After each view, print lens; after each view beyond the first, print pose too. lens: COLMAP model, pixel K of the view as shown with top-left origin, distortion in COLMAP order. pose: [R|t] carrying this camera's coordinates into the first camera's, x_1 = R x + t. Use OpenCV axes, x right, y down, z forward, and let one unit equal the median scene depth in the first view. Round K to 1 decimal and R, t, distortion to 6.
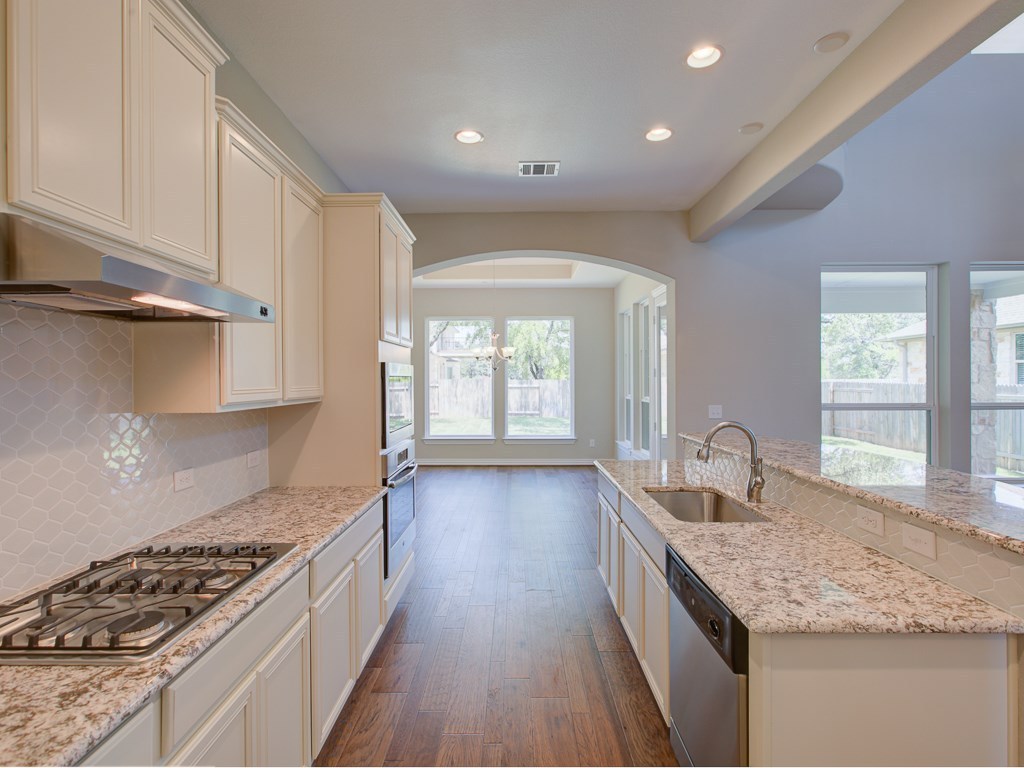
lens RADIAL K [[517.1, 0, 512.0], [0, 517.1, 384.0], [0, 0, 1]] dist [-0.005107, 0.004971]
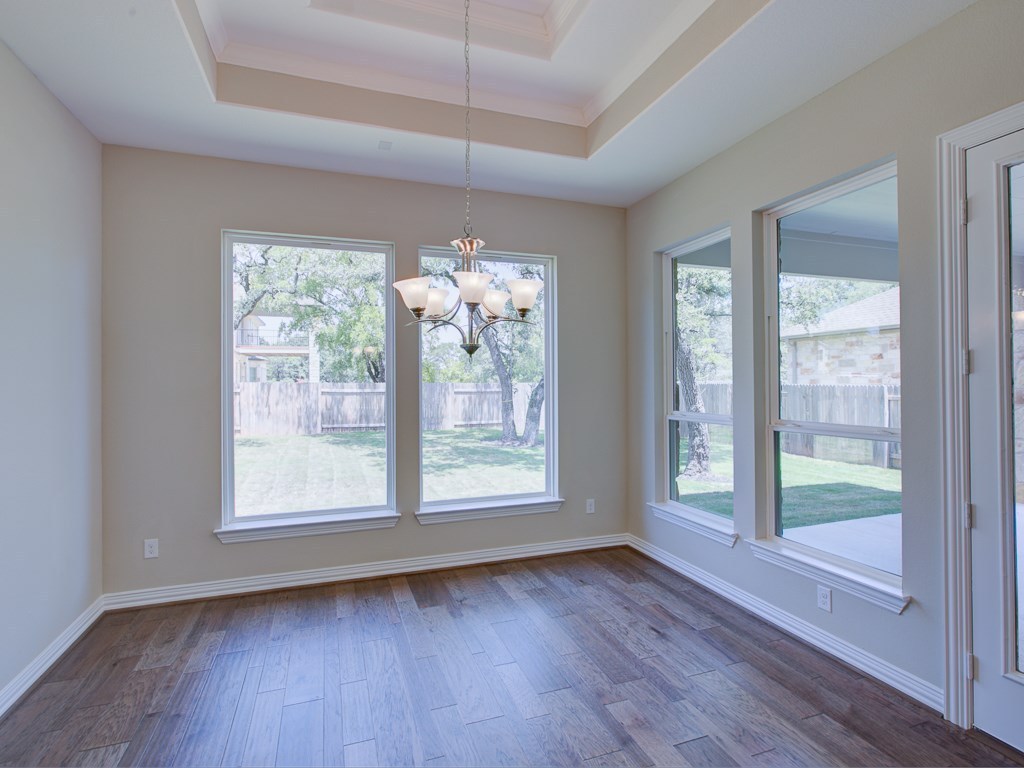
lens RADIAL K [[517.1, 0, 512.0], [0, 517.1, 384.0], [0, 0, 1]] dist [-0.005107, 0.004971]
pose [[0.939572, -0.004254, 0.342325, -0.111811], [0.005853, 0.999976, -0.003637, -0.006935], [-0.342302, 0.005421, 0.939574, 0.655290]]
